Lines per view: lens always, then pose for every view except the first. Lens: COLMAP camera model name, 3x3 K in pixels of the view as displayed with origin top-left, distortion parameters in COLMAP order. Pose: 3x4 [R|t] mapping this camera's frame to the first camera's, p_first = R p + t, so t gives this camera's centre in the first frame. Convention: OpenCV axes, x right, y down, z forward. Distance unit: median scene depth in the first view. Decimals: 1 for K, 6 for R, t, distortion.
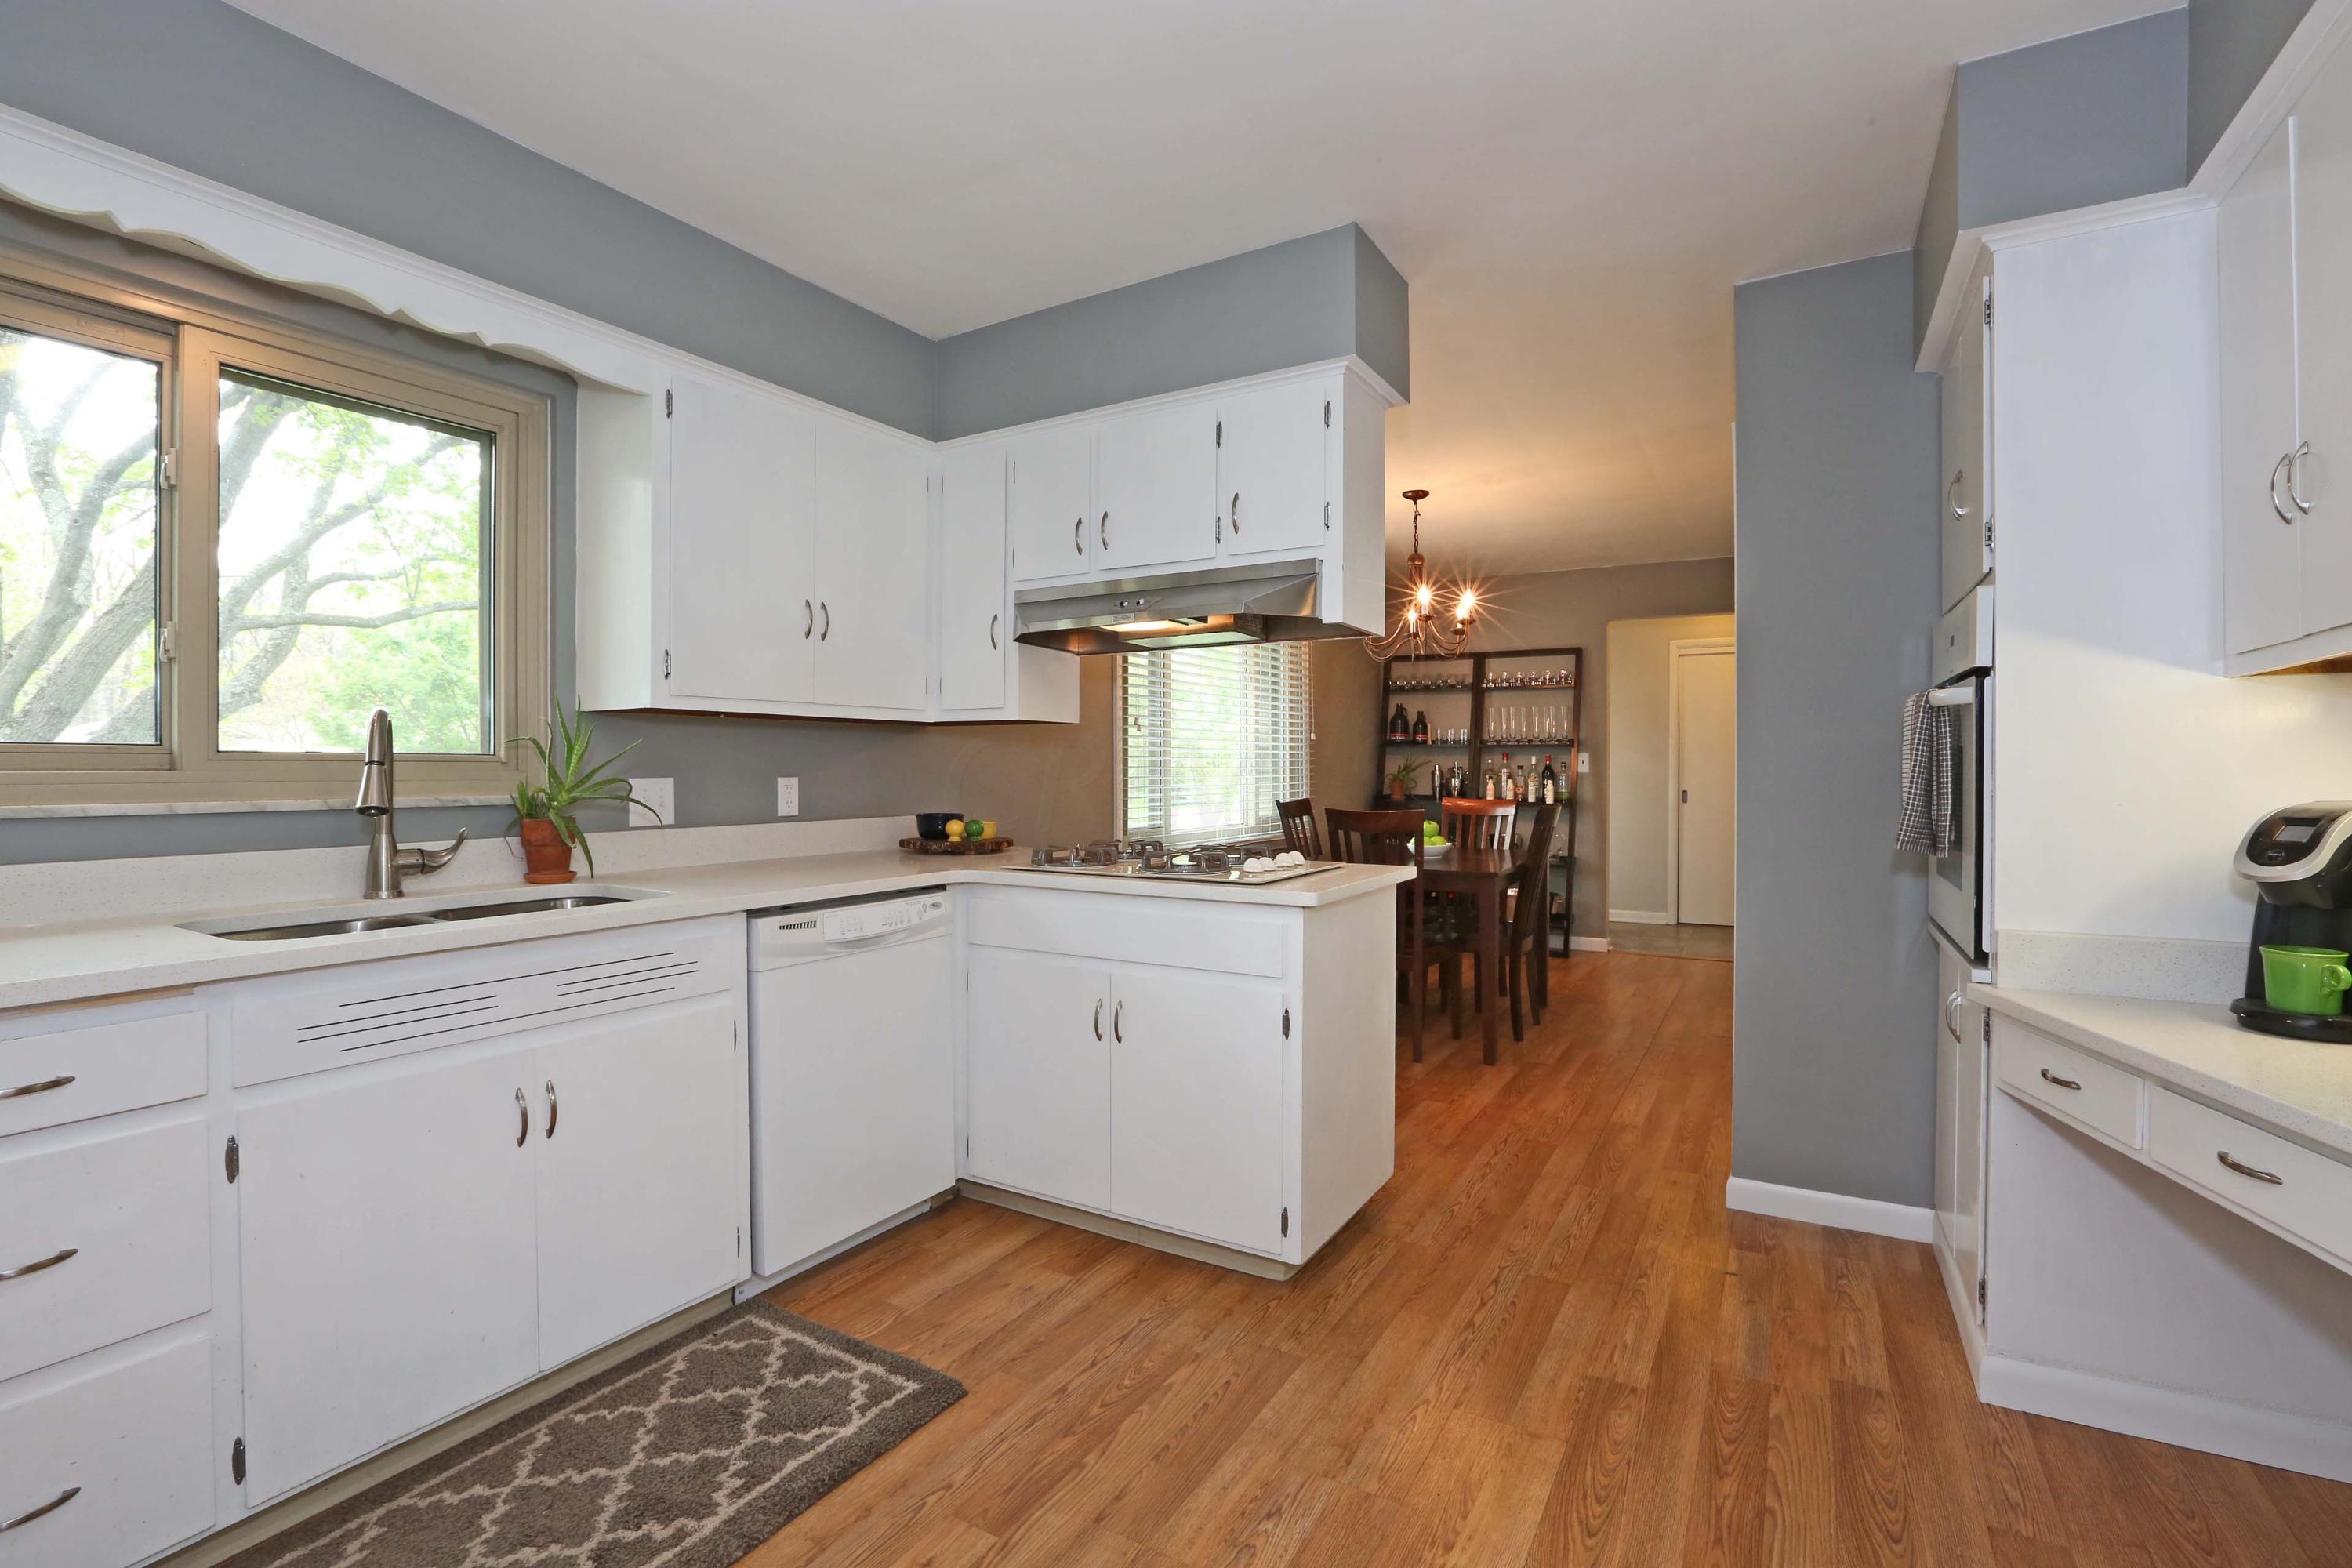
lens RADIAL K [[1059.7, 0, 1170.3], [0, 1059.7, 771.1], [0, 0, 1]] dist [-0.055182, 0.017975]
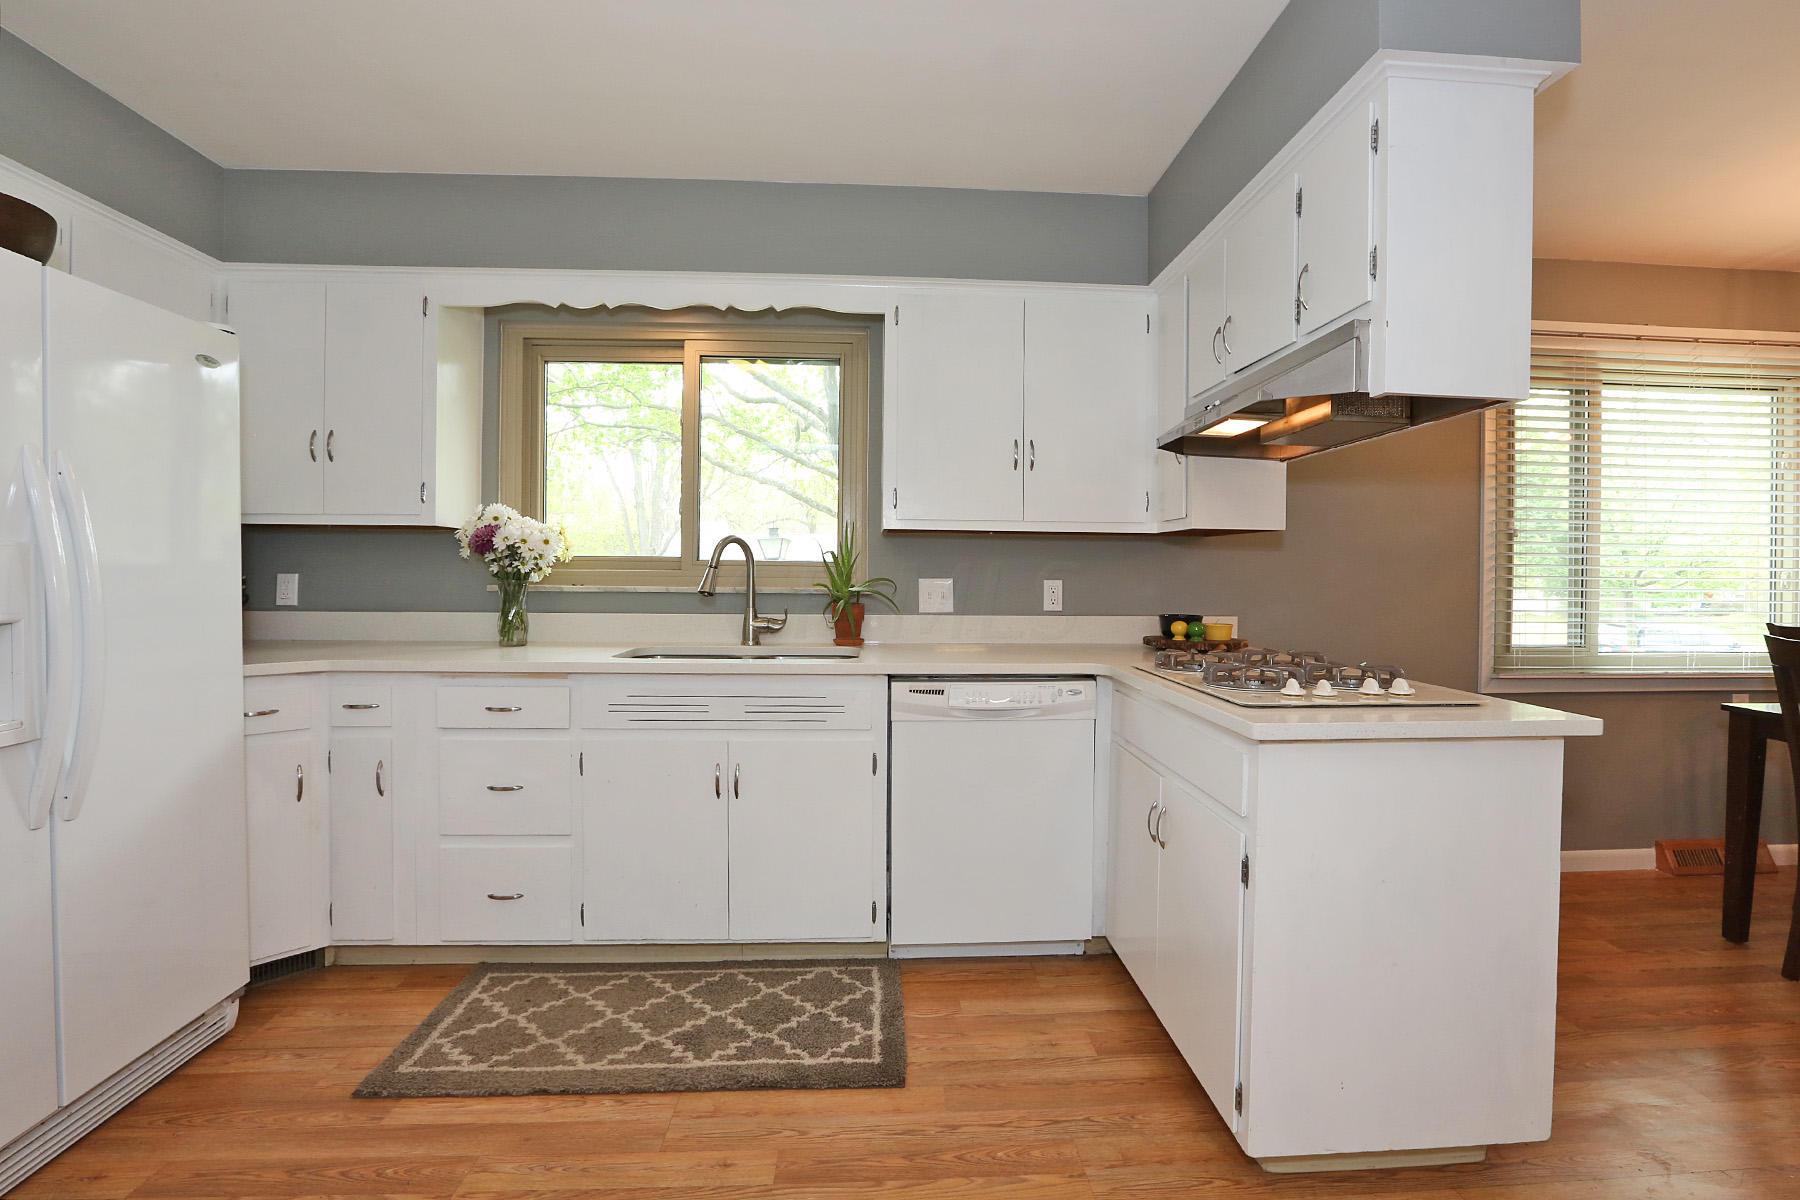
lens RADIAL K [[846.3, 0, 926.6], [0, 846.3, 580.5], [0, 0, 1]] dist [-0.059963, 0.019601]
pose [[0.567320, 0.013939, -0.823380, 0.500054], [-0.012151, 0.999890, 0.008555, -0.000666], [0.823408, 0.005152, 0.567427, 0.386530]]
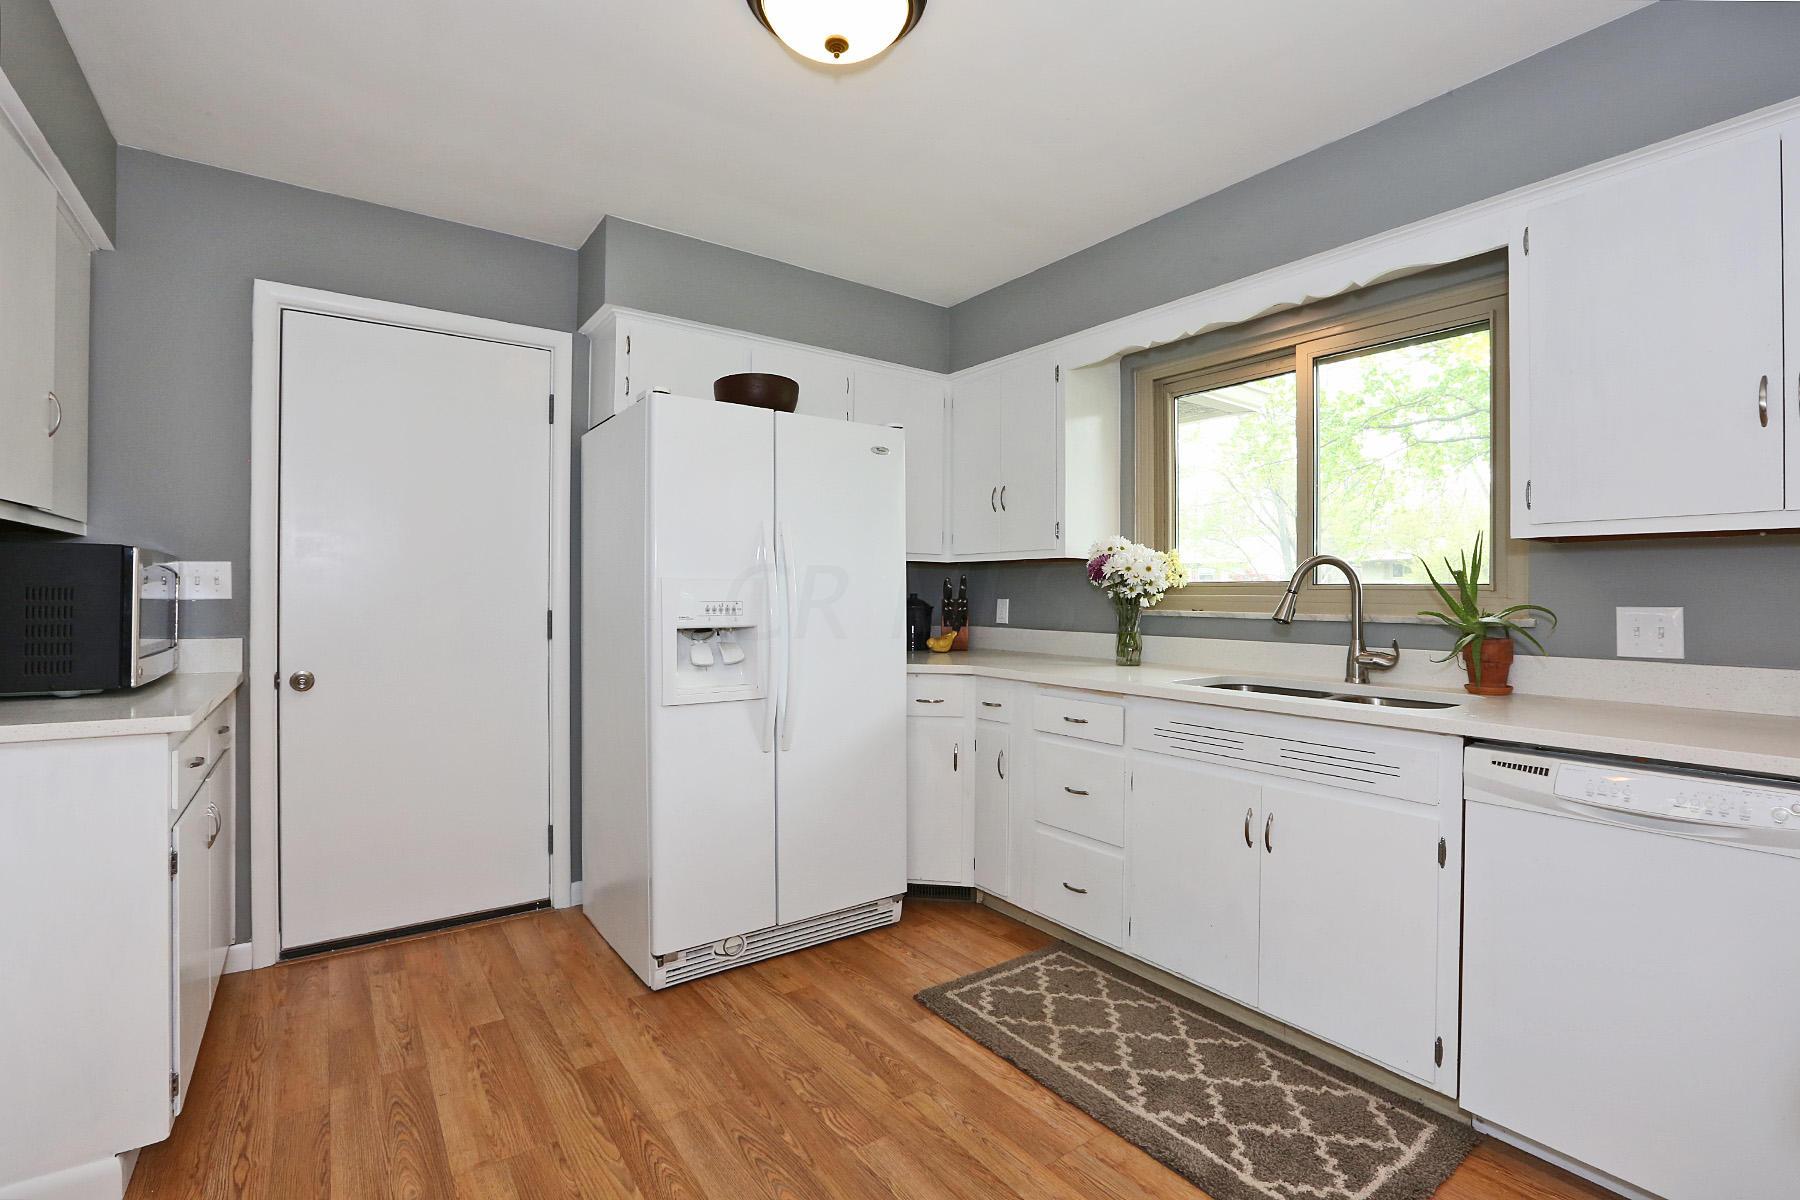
lens RADIAL K [[811.0, 0, 895.6], [0, 811.0, 590.1], [0, 0, 1]] dist [-0.055182, 0.017975]
pose [[-0.403557, -0.005147, -0.914940, 0.481839], [-0.009333, 0.999955, -0.001509, -0.001499], [0.914907, 0.007930, -0.403587, 0.753026]]
